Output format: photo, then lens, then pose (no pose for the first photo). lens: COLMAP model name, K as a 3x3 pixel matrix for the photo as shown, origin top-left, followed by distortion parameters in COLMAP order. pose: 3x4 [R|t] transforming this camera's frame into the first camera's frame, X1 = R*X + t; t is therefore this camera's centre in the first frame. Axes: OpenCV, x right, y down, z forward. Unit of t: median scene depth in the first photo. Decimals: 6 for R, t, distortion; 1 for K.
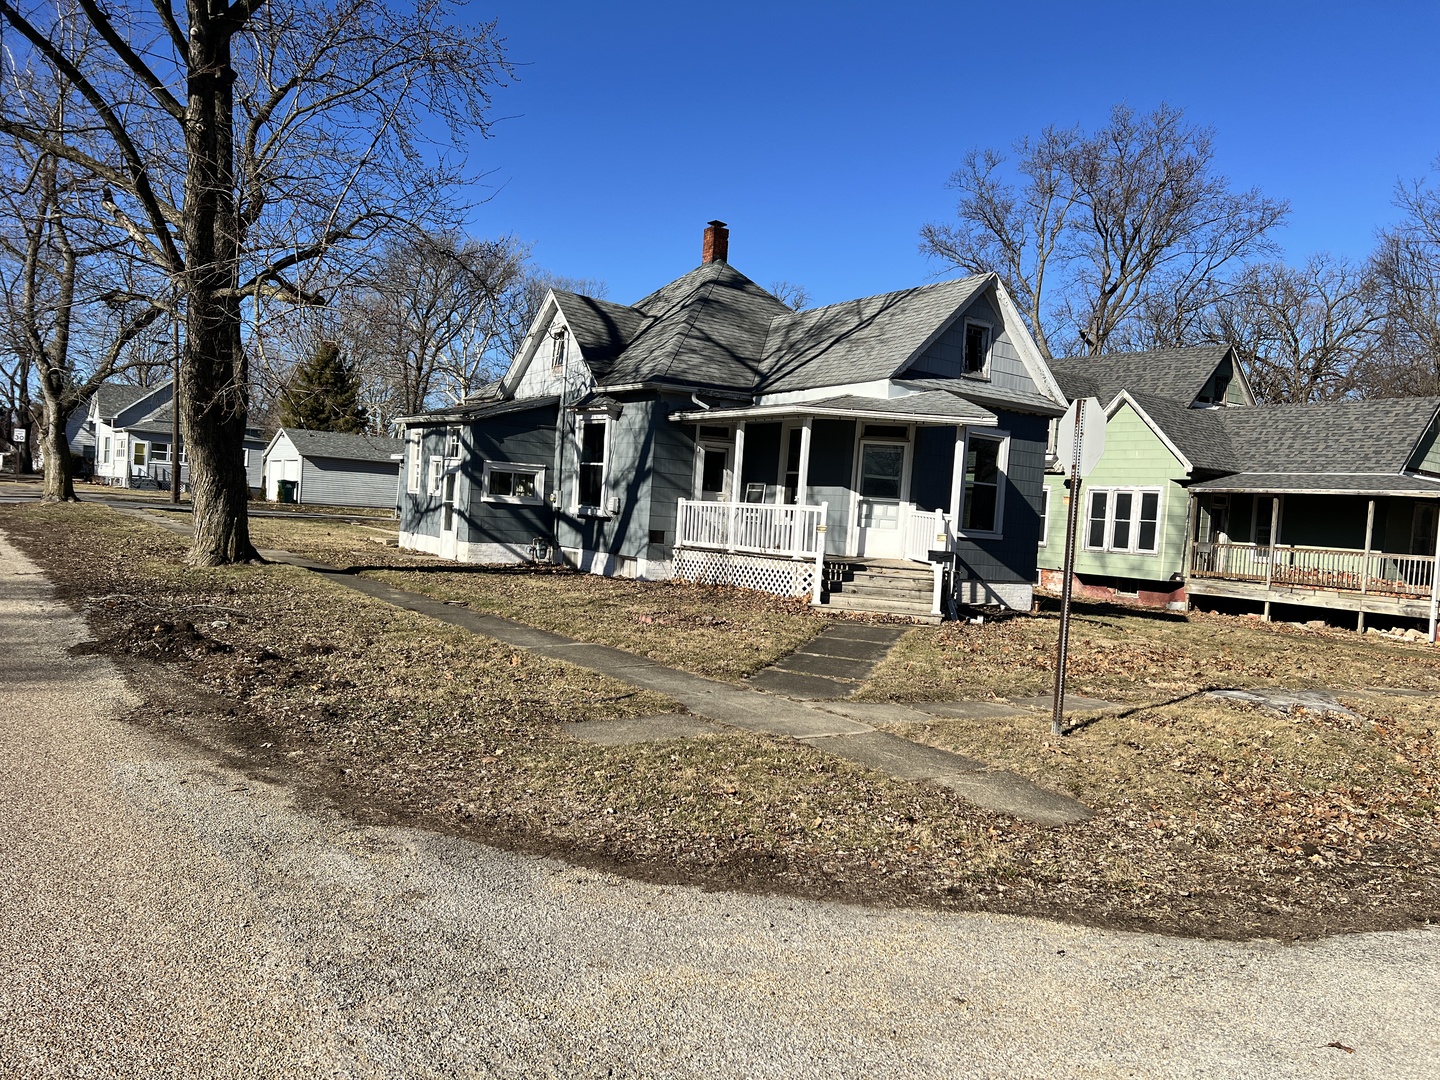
lens RADIAL K [[1111.5, 0, 722.9], [0, 1111.5, 546.6], [0, 0, 1]] dist [0.038418, -0.056773]
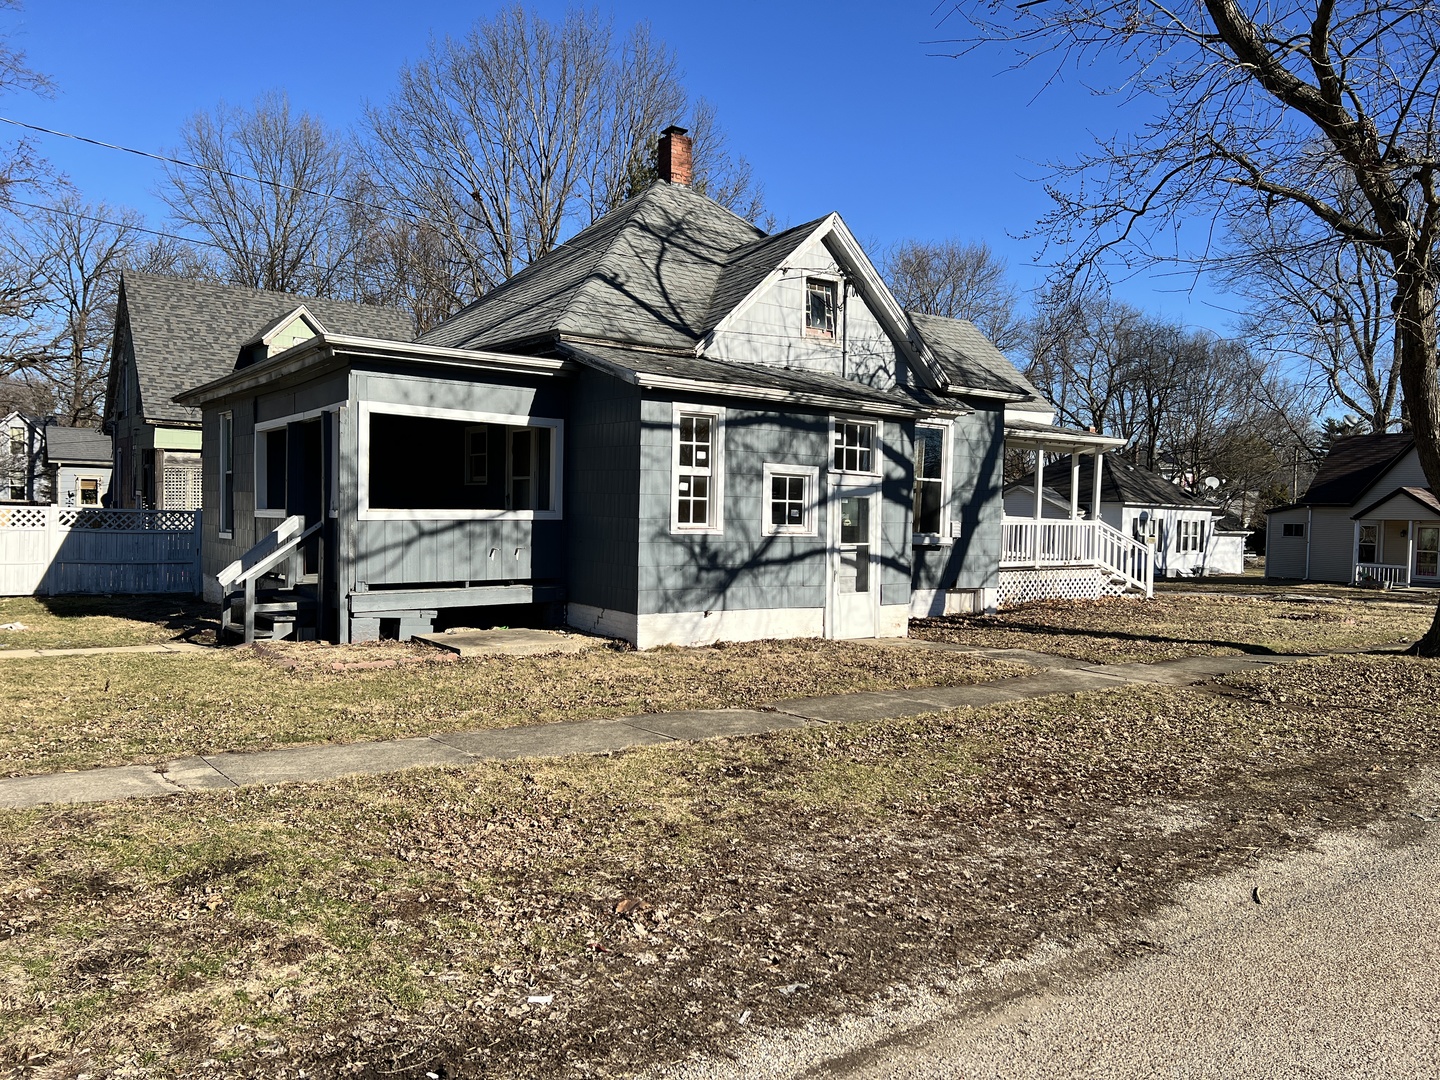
lens RADIAL K [[1111.5, 0, 728.2], [0, 1111.5, 542.3], [0, 0, 1]] dist [0.038418, -0.056773]
pose [[-0.006268, -0.097059, 0.995259, -0.857049], [0.006063, 0.995256, 0.097097, -0.101839], [-0.999962, 0.006643, -0.005650, 1.086623]]
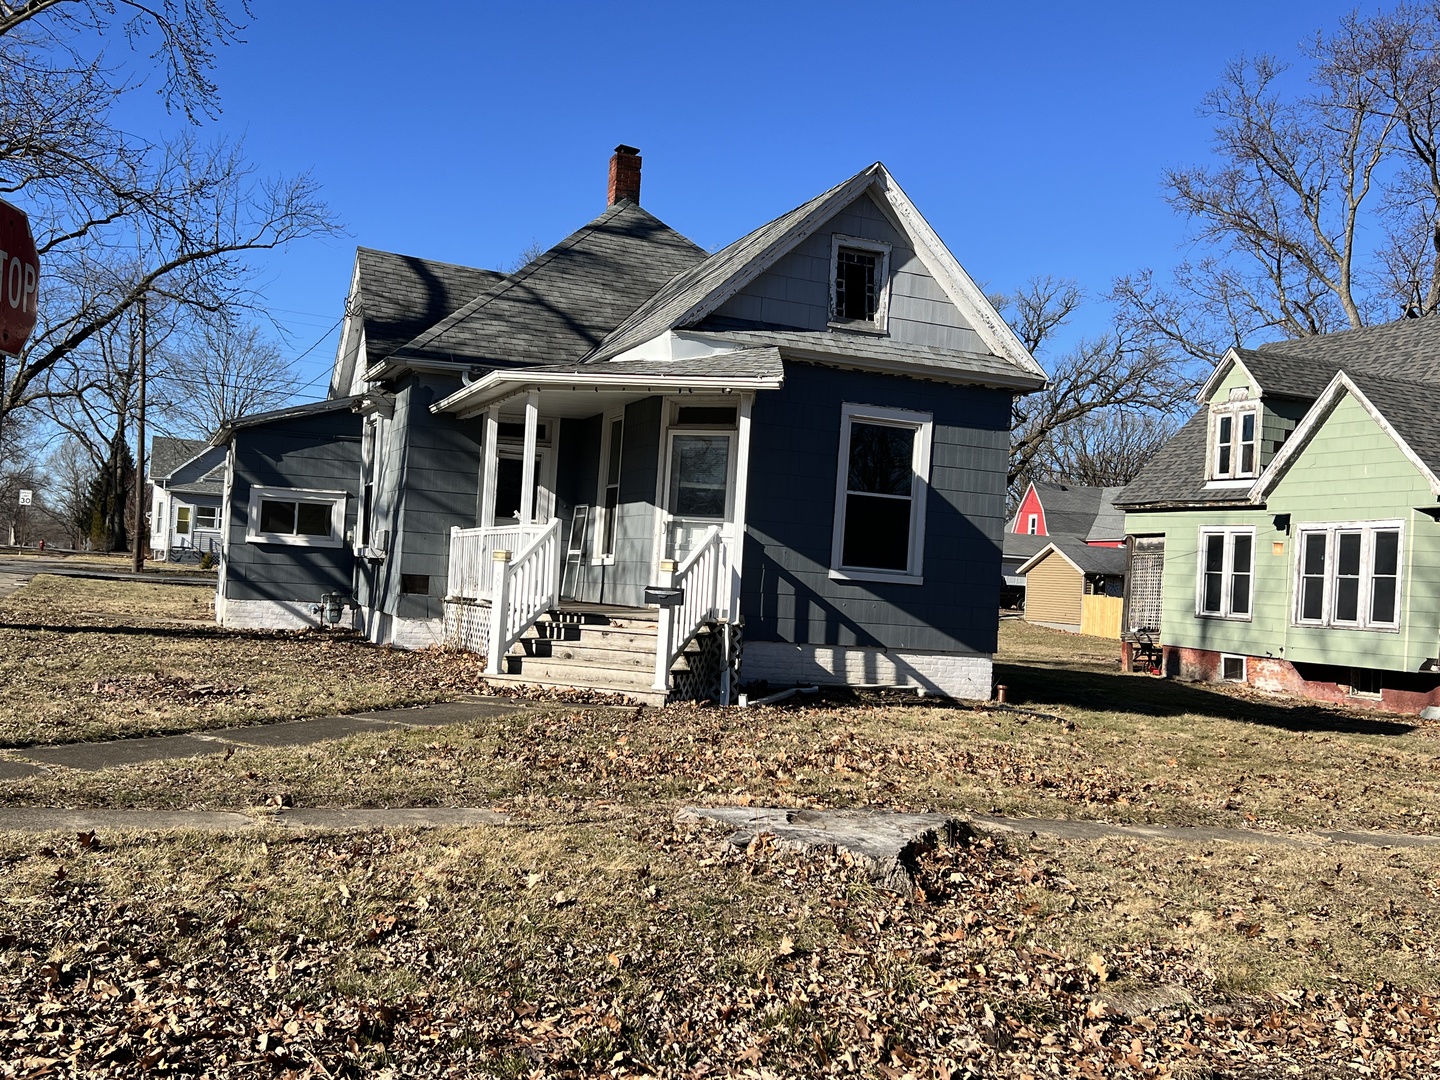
lens RADIAL K [[1450.4, 0, 718.7], [0, 1450.4, 538.0], [0, 0, 1]] dist [0.059133, 0.000000]
pose [[0.972245, -0.014932, -0.233487, 0.301241], [-0.002831, 0.997137, -0.075560, 0.027297], [0.233947, 0.074124, 0.969420, 0.160845]]
